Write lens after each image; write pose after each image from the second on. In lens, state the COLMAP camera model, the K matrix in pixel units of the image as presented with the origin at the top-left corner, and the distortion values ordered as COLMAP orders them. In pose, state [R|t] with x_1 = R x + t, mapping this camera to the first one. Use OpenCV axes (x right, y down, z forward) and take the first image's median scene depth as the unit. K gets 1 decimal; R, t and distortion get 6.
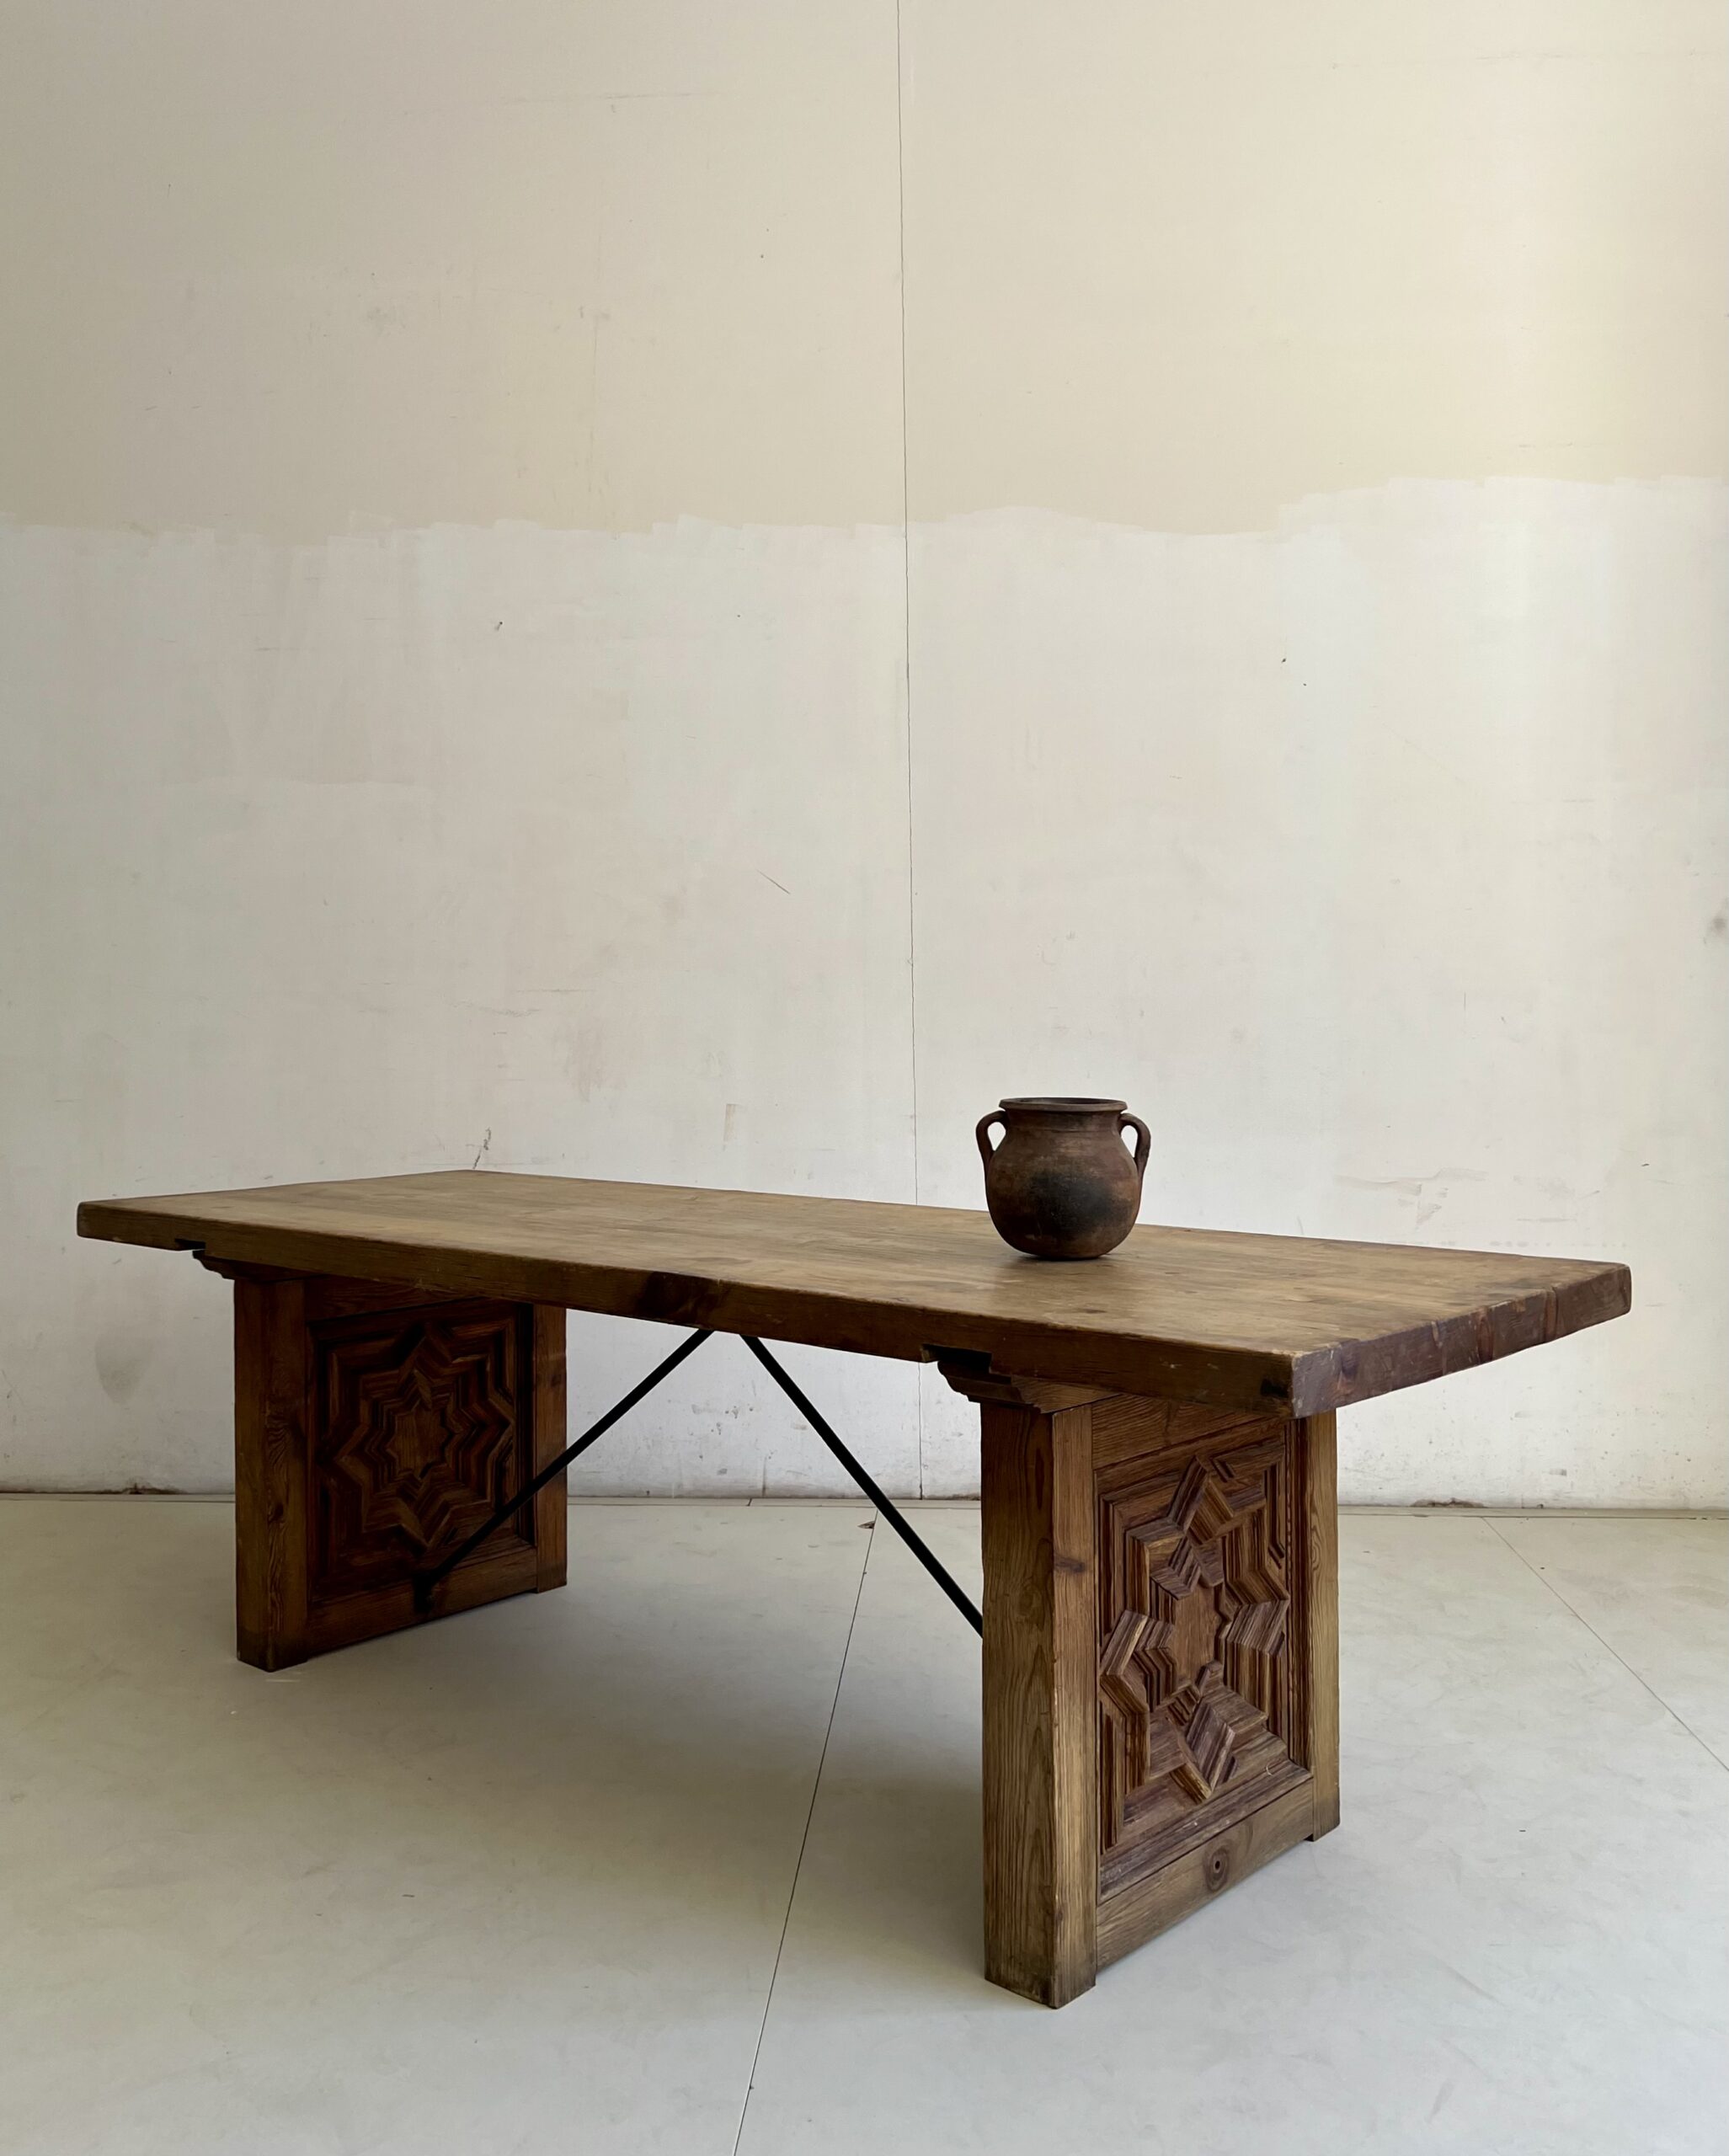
lens RADIAL K [[1968.5, 0, 829.9], [0, 1968.5, 970.8], [0, 0, 1]] dist [0.063596, -0.064131]
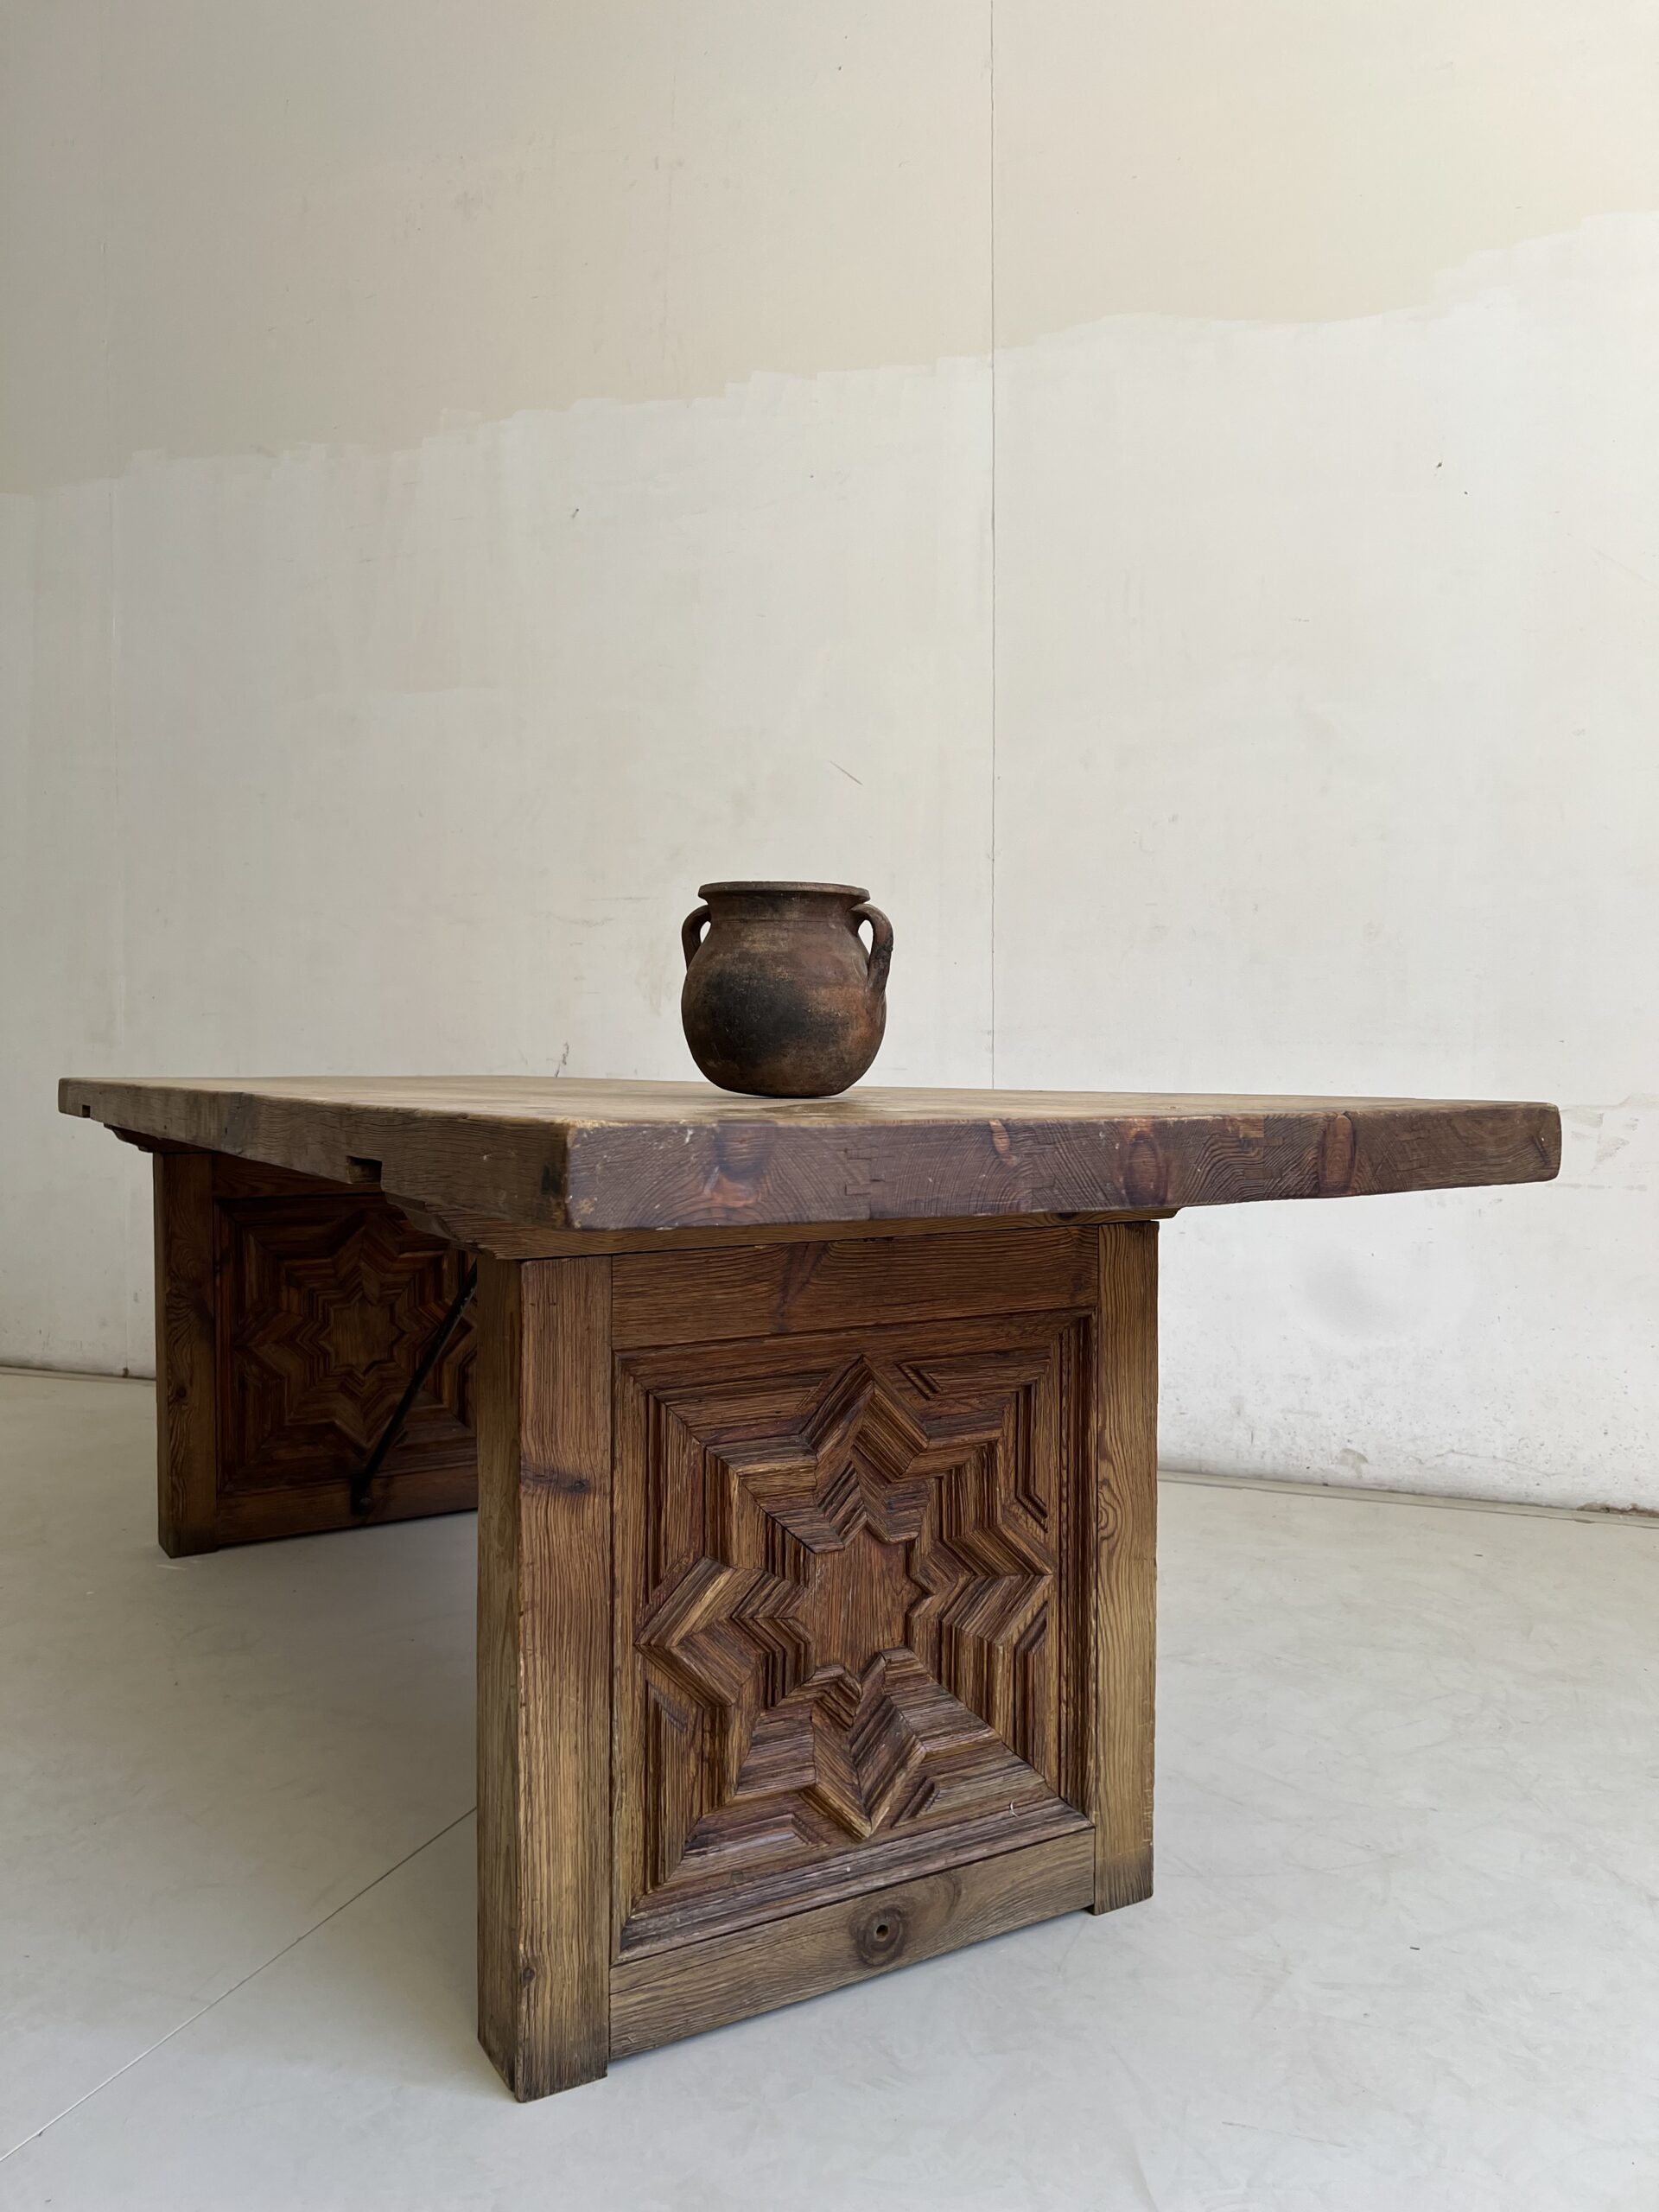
lens RADIAL K [[1689.6, 0, 839.8], [0, 1689.6, 1109.8], [0, 0, 1]] dist [0.030263, -0.035200]
pose [[0.953668, 0.018543, -0.300290, 0.248146], [-0.005653, 0.999027, 0.043738, 0.092123], [0.300808, -0.040014, 0.952845, 0.301998]]
